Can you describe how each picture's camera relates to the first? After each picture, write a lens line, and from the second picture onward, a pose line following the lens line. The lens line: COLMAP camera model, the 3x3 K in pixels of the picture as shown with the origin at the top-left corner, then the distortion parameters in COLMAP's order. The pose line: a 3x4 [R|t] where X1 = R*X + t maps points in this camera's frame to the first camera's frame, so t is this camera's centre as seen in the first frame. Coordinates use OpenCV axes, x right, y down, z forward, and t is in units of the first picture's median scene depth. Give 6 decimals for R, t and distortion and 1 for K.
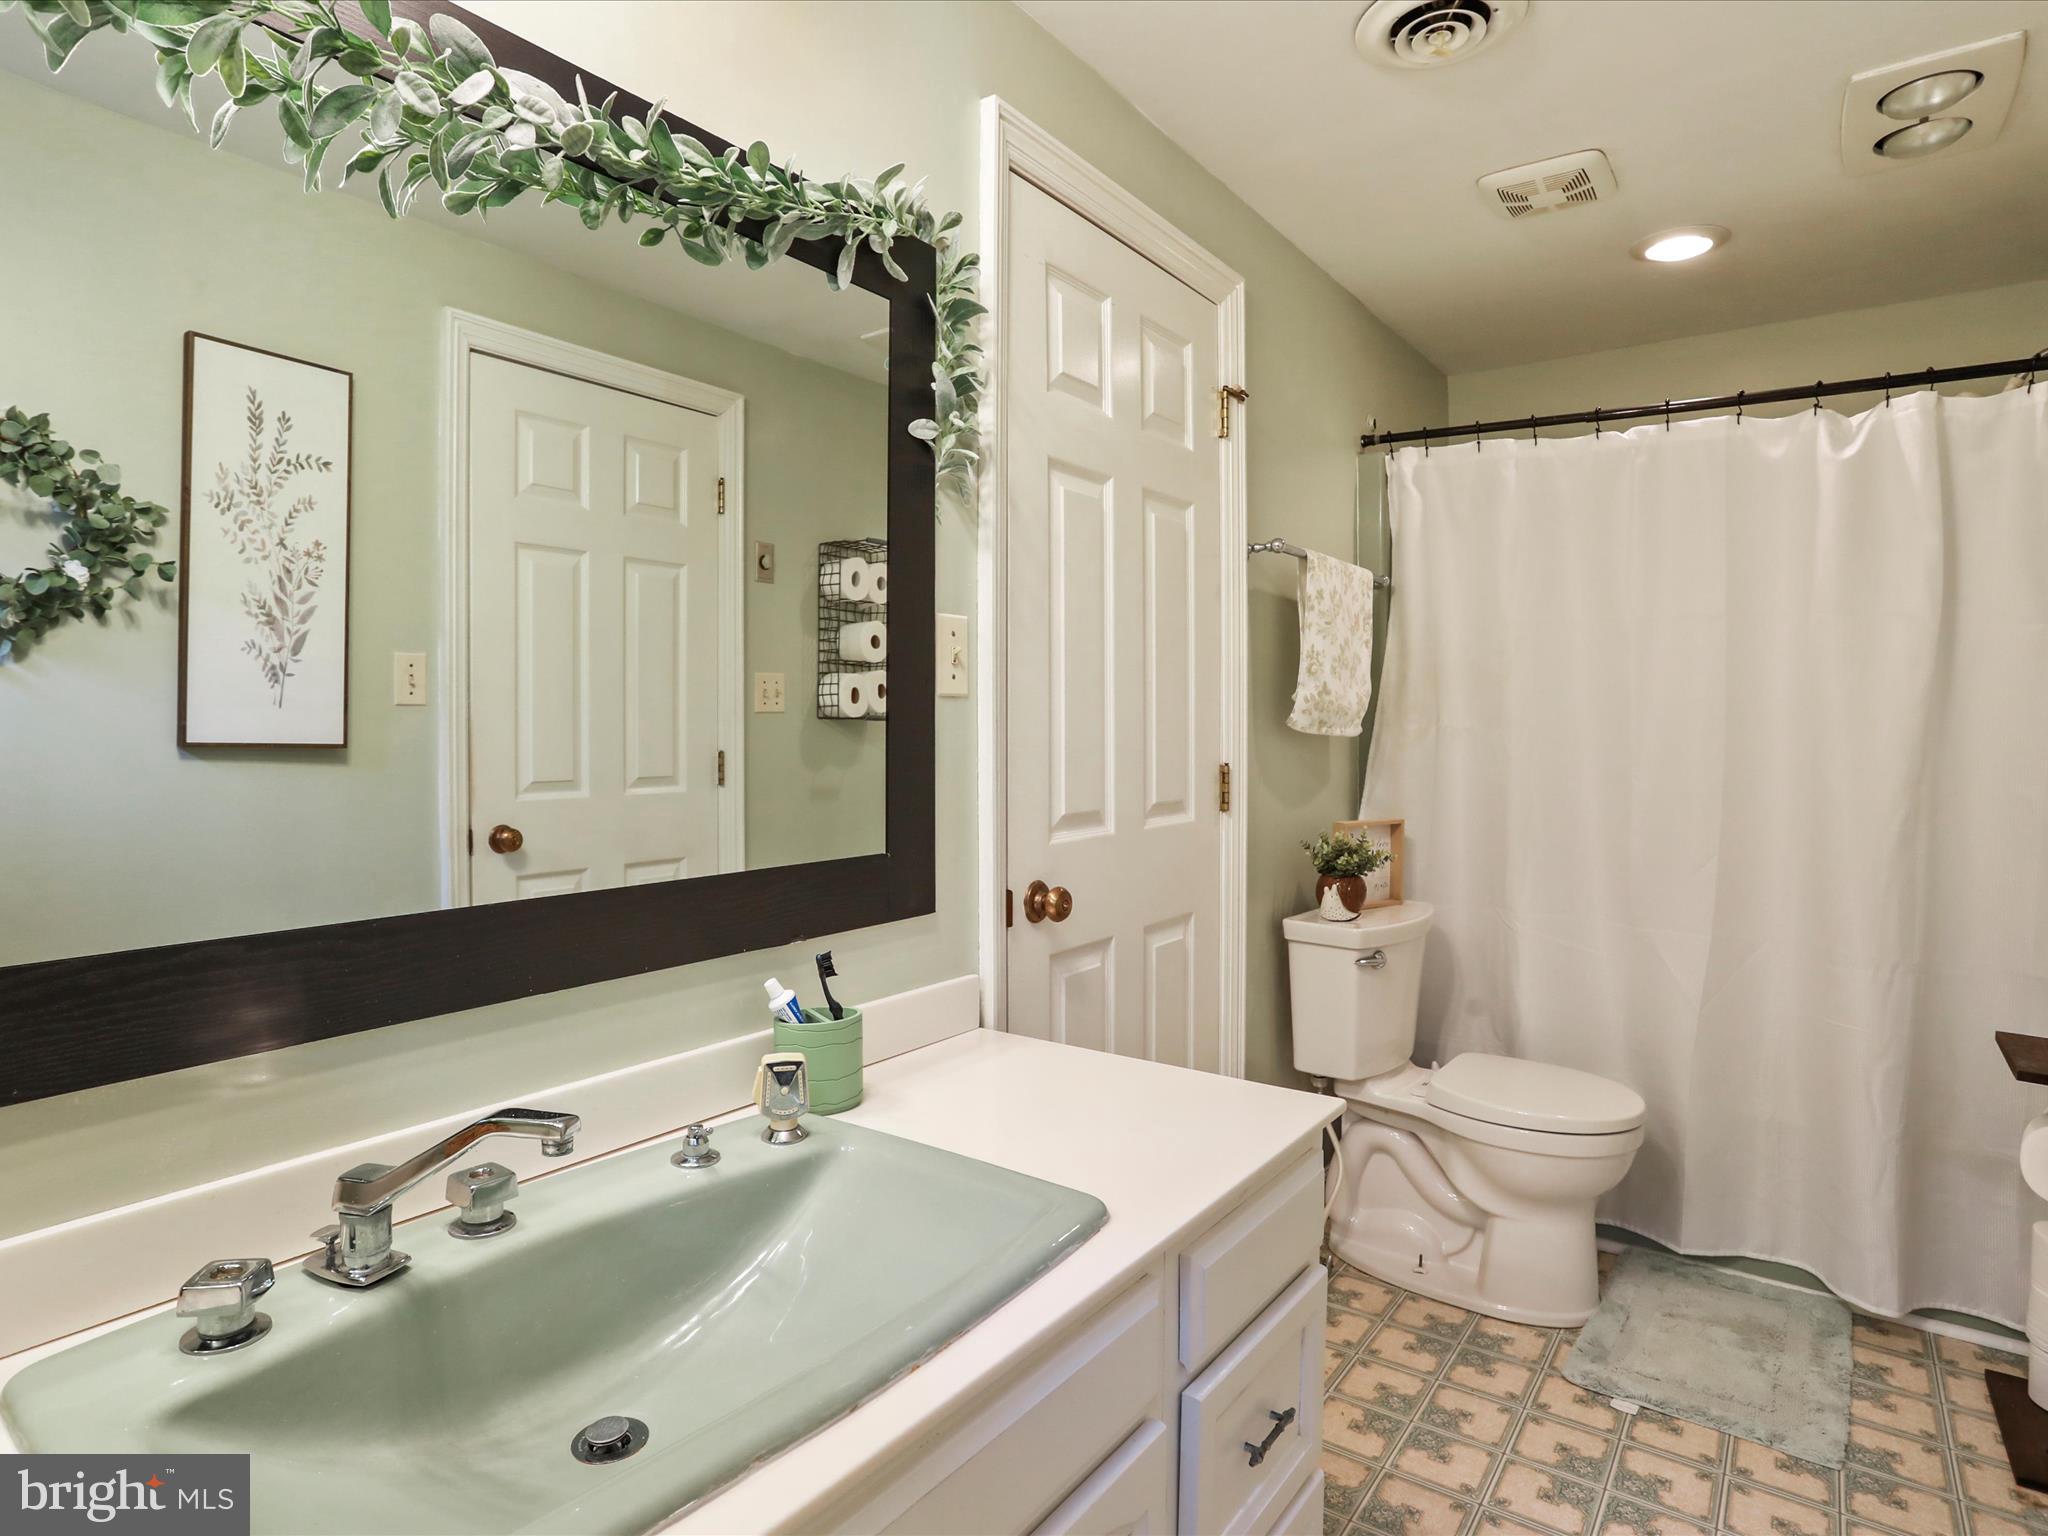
lens RADIAL K [[1121.7, 0, 1002.4], [0, 1121.7, 734.5], [0, 0, 1]] dist [-0.041413, 0.002079]
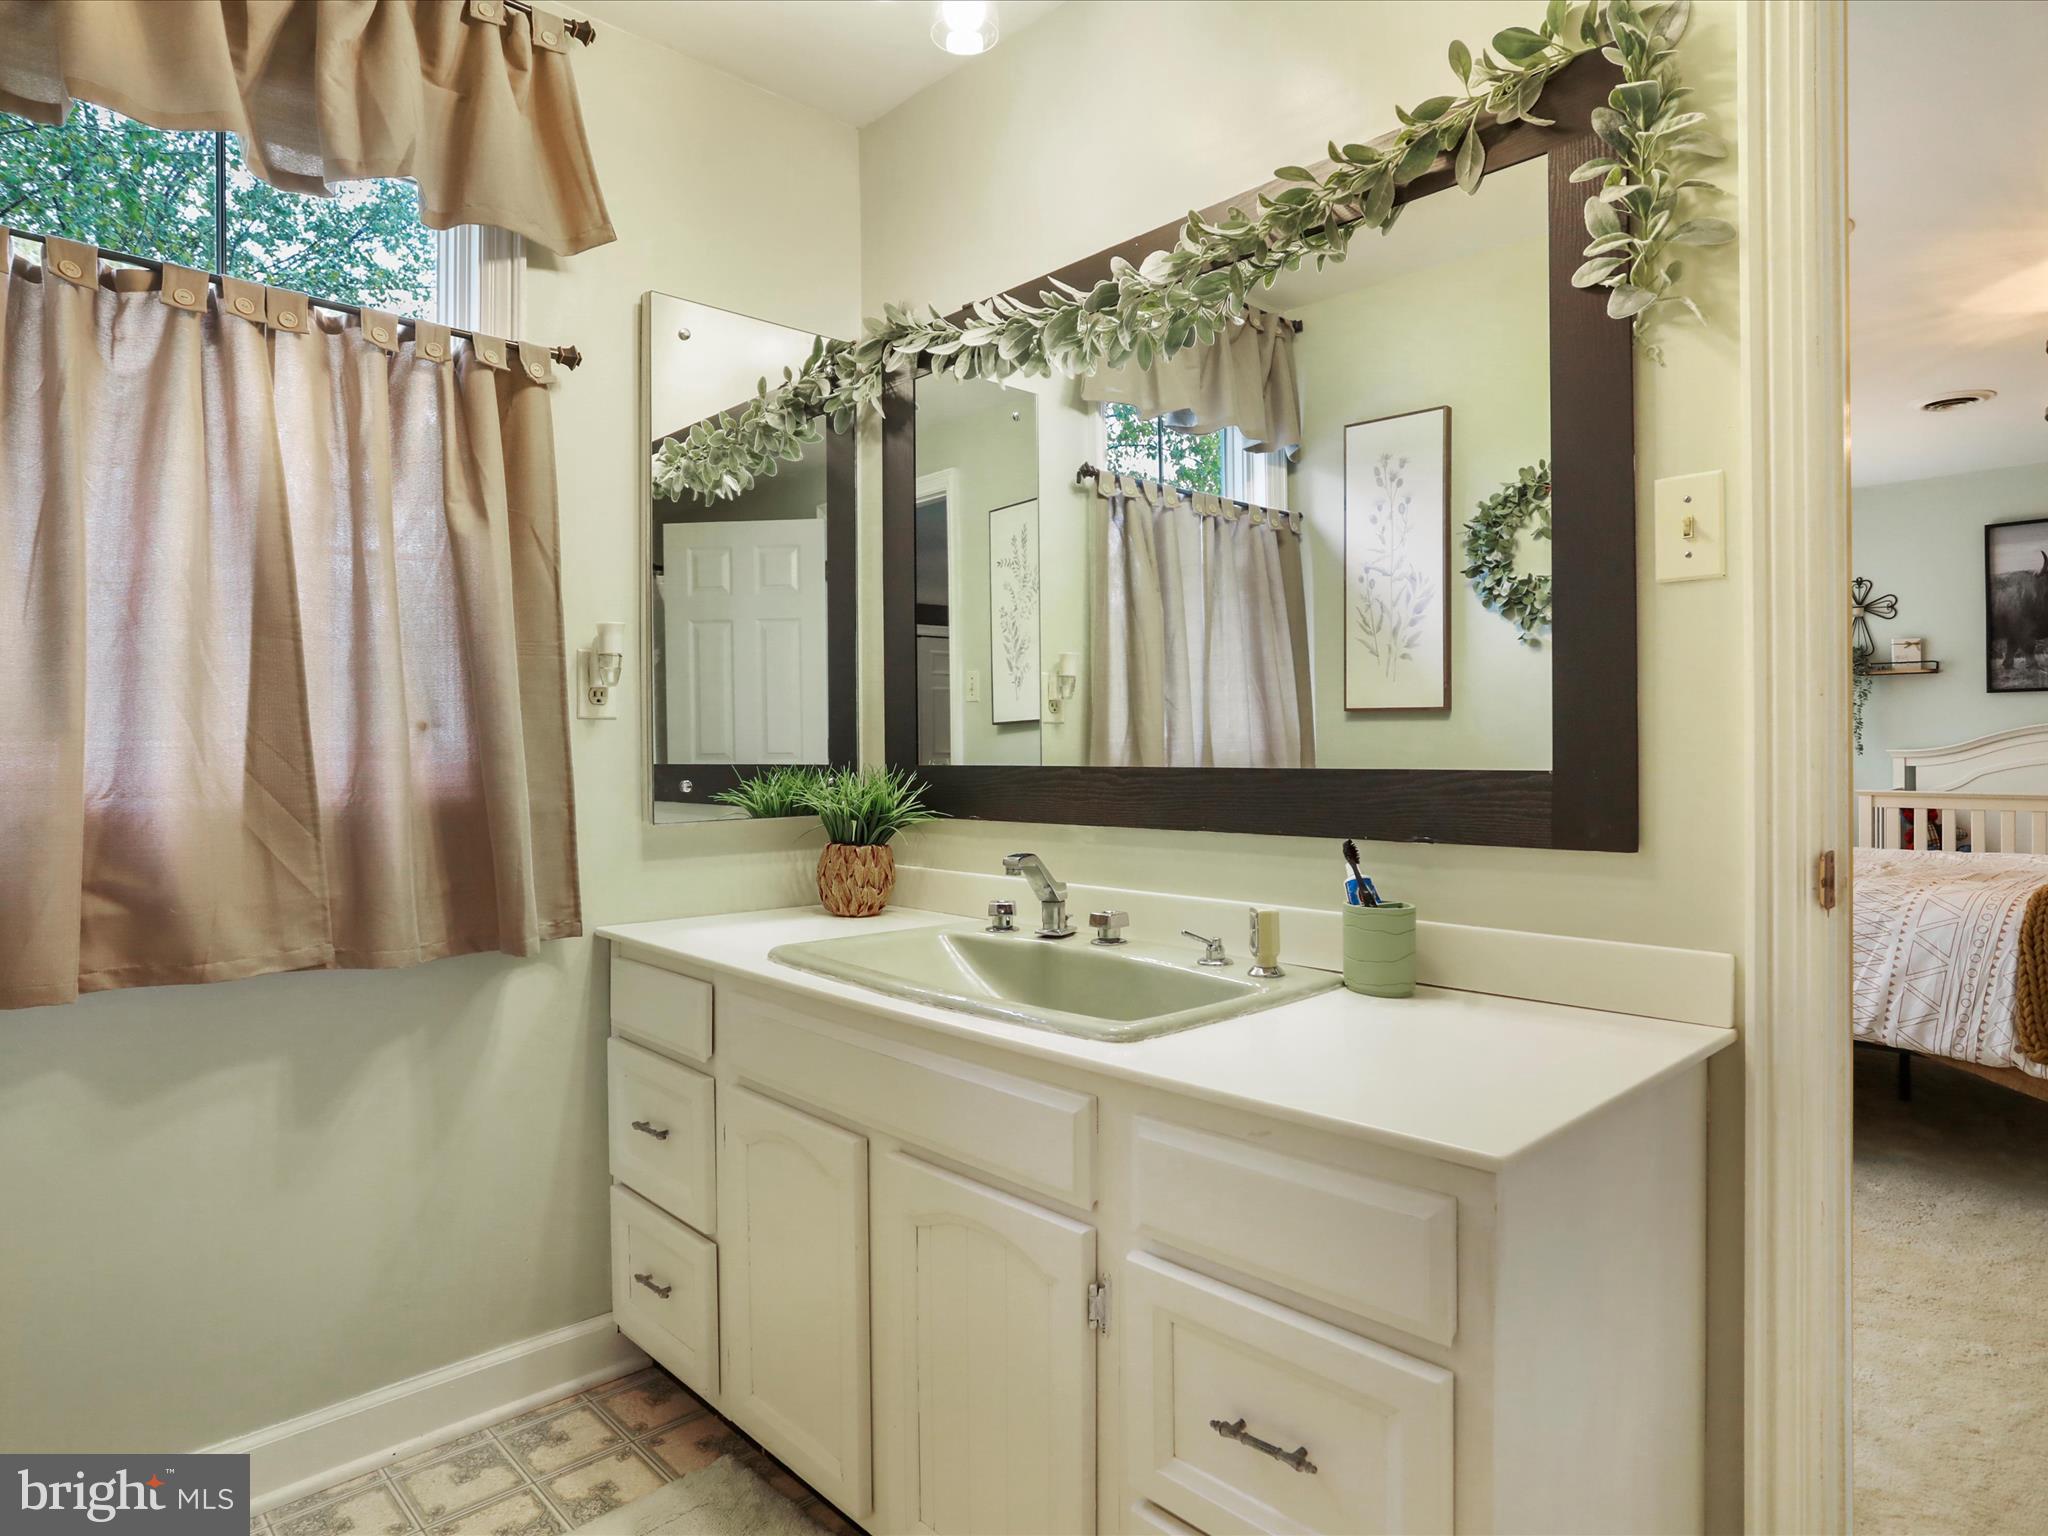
lens RADIAL K [[1129.3, 0, 1013.6], [0, 1129.3, 752.2], [0, 0, 1]] dist [-0.055784, 0.032935]
pose [[-0.158987, 0.008787, -0.987242, 0.917864], [-0.003208, 0.999951, 0.009417, 0.091284], [0.987275, 0.004664, -0.158951, 0.792069]]
